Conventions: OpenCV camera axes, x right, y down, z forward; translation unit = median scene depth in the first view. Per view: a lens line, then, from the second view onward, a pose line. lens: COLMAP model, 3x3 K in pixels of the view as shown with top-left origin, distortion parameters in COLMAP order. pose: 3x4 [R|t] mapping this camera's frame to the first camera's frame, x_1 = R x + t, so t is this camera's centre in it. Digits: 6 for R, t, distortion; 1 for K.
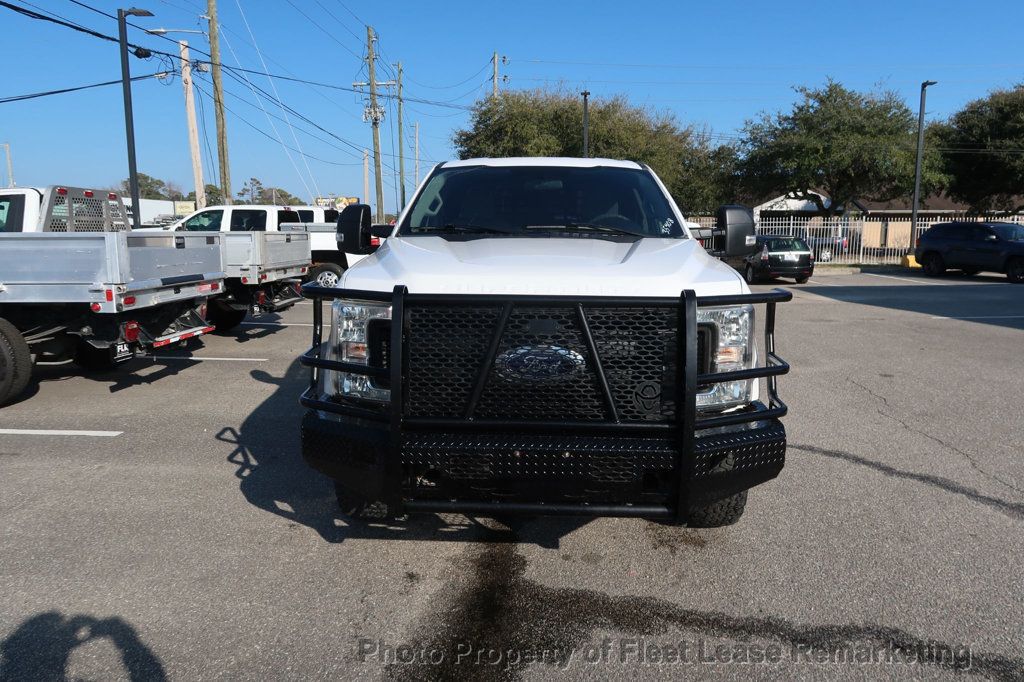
lens RADIAL K [[709.2, 0, 507.0], [0, 709.2, 343.0], [0, 0, 1]] dist [-0.030905, 0.015235]
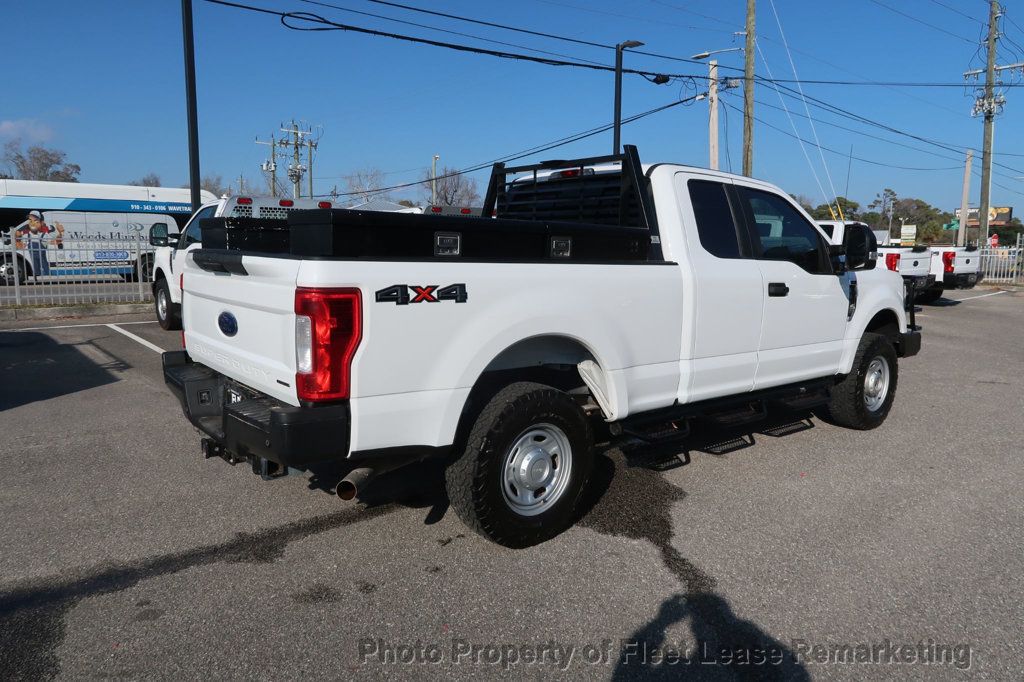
lens RADIAL K [[709.2, 0, 510.5], [0, 709.2, 339.8], [0, 0, 1]] dist [-0.030905, 0.015235]
pose [[0.668132, 0.108425, -0.736100, 0.149273], [-0.124961, 0.991625, 0.032640, -0.017535], [0.733474, 0.070176, 0.676085, 0.103853]]
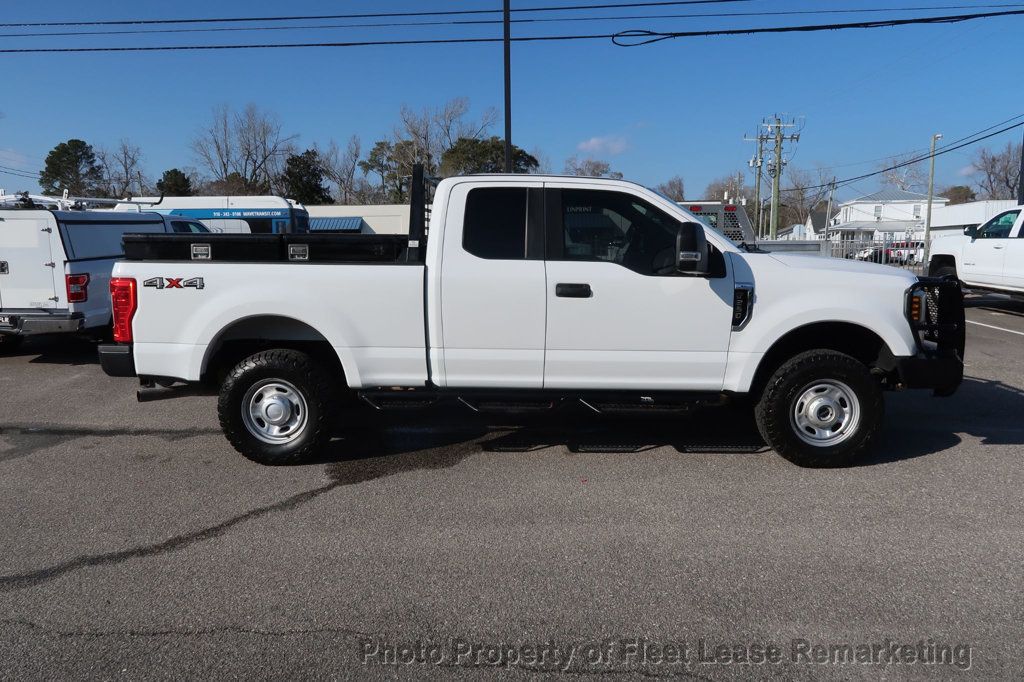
lens RADIAL K [[709.2, 0, 508.9], [0, 709.2, 338.4], [0, 0, 1]] dist [-0.030905, 0.015235]
pose [[0.010204, 0.141598, -0.989872, 0.253320], [-0.143800, 0.979841, 0.138681, -0.047100], [0.989554, 0.140928, 0.030361, 0.275090]]
